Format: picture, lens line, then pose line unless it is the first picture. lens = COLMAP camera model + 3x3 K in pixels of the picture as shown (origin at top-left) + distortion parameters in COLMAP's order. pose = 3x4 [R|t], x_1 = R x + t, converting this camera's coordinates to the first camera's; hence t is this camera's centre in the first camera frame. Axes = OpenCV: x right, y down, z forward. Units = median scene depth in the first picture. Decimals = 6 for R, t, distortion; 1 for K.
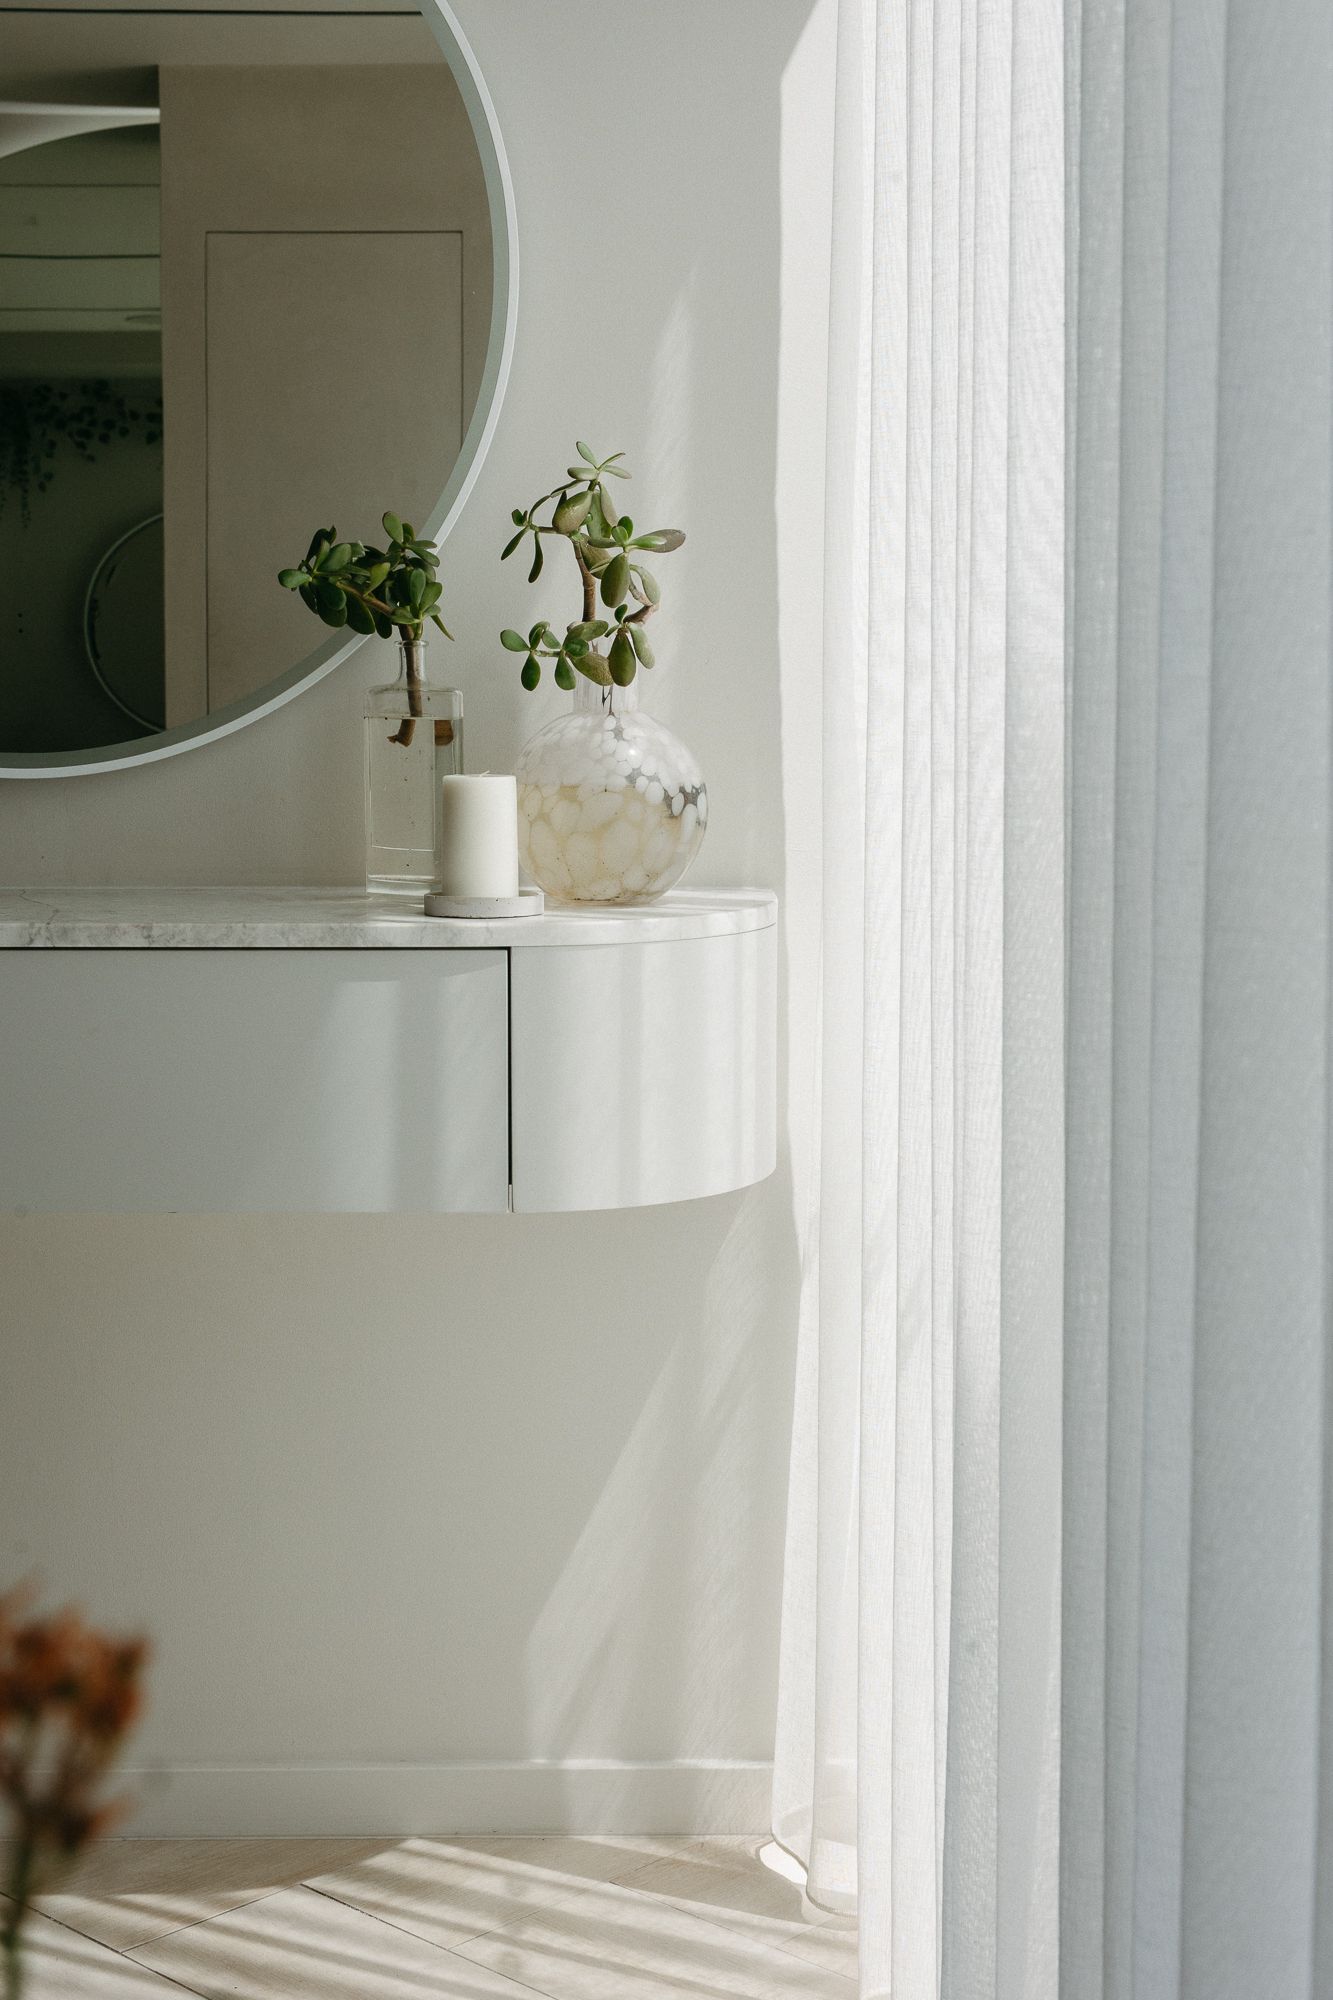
lens RADIAL K [[2859.7, 0, 666.5], [0, 2859.7, 1000.0], [0, 0, 1]] dist [-0.007643, -0.050814]
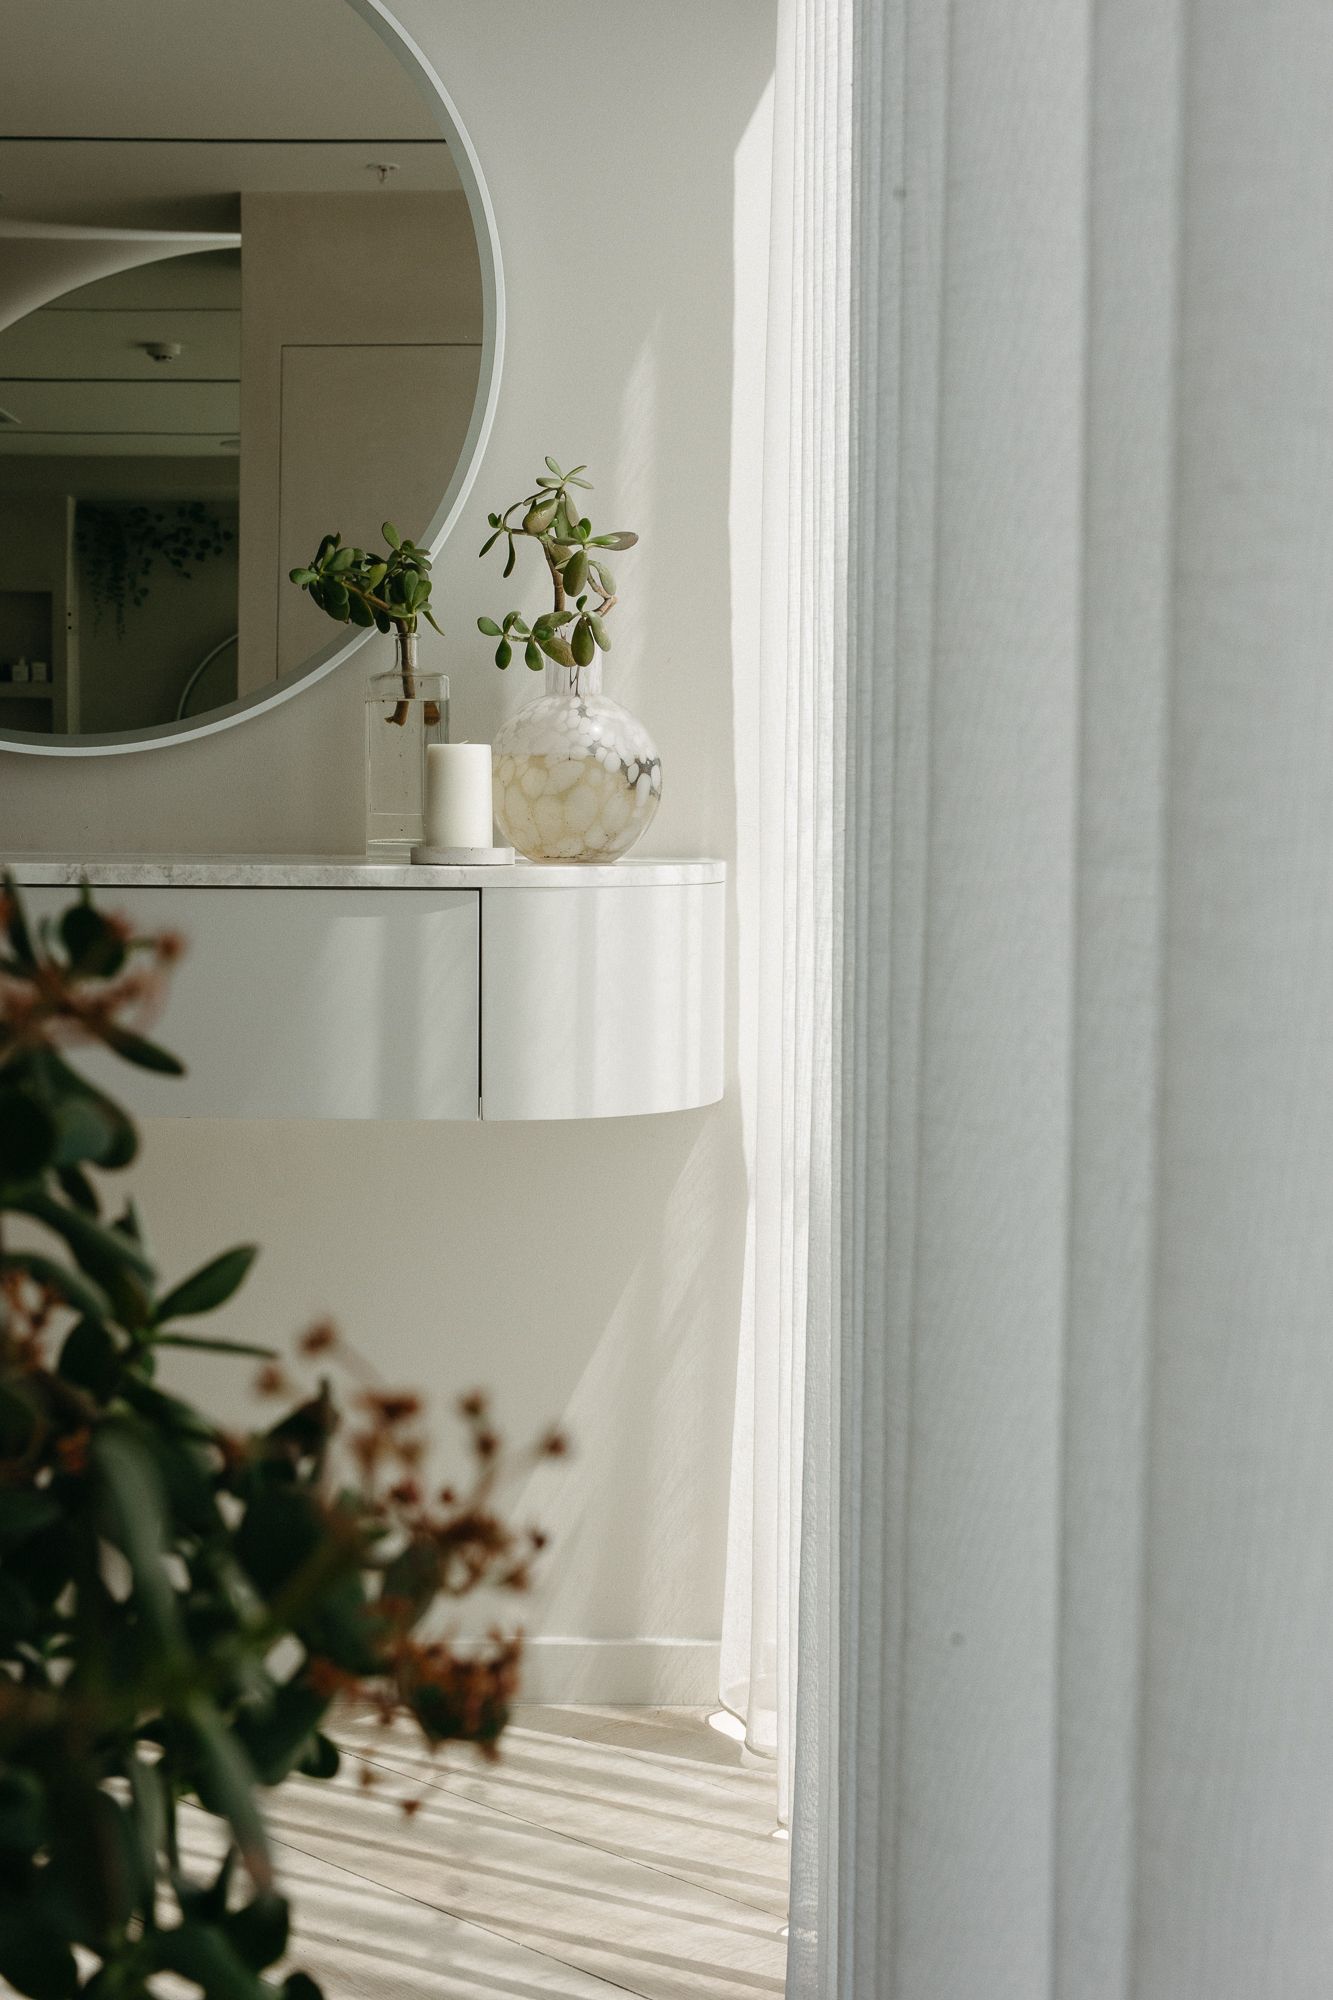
lens RADIAL K [[2794.6, 0, 661.1], [0, 2794.6, 1026.8], [0, 0, 1]] dist [-0.012863, -0.039675]
pose [[0.999439, 0.007761, -0.032565, 0.052419], [-0.008961, 0.999280, -0.036879, 0.074711], [0.032256, 0.037150, 0.998789, -0.116501]]
